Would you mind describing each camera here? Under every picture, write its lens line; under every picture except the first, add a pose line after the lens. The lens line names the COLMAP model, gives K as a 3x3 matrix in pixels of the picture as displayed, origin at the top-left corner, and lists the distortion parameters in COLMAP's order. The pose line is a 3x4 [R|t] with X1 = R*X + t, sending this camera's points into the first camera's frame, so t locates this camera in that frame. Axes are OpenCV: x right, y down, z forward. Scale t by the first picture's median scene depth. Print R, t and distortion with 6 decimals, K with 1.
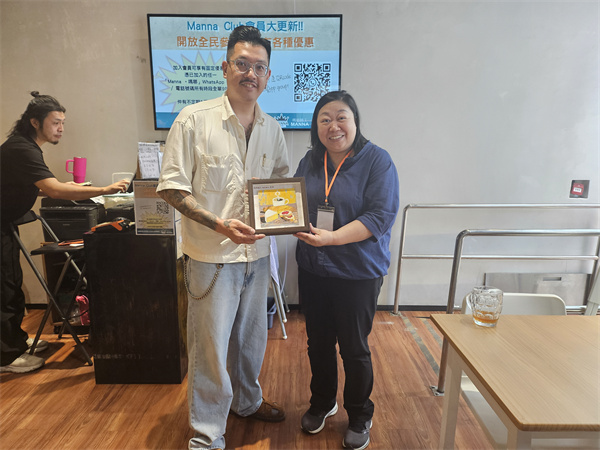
lens RADIAL K [[419.2, 0, 300.0], [0, 419.2, 225.0], [0, 0, 1]] dist [0.003825, 0.000441]
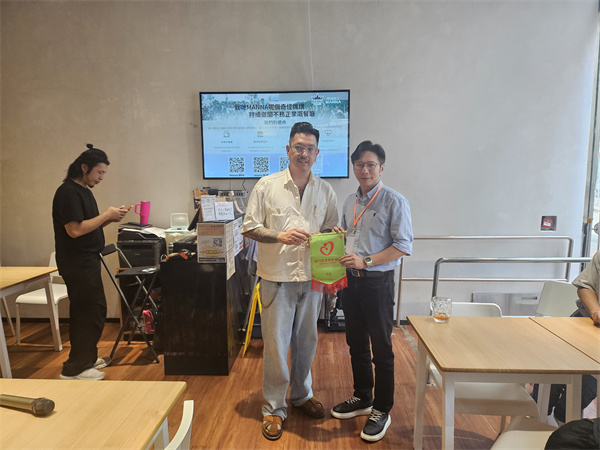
lens RADIAL K [[419.2, 0, 300.0], [0, 419.2, 225.0], [0, 0, 1]] dist [0.003825, 0.000441]
pose [[0.999079, -0.006271, -0.042452, 0.000032], [0.003579, 0.997995, -0.063196, -0.007886], [0.042763, 0.062985, 0.997098, -0.275534]]
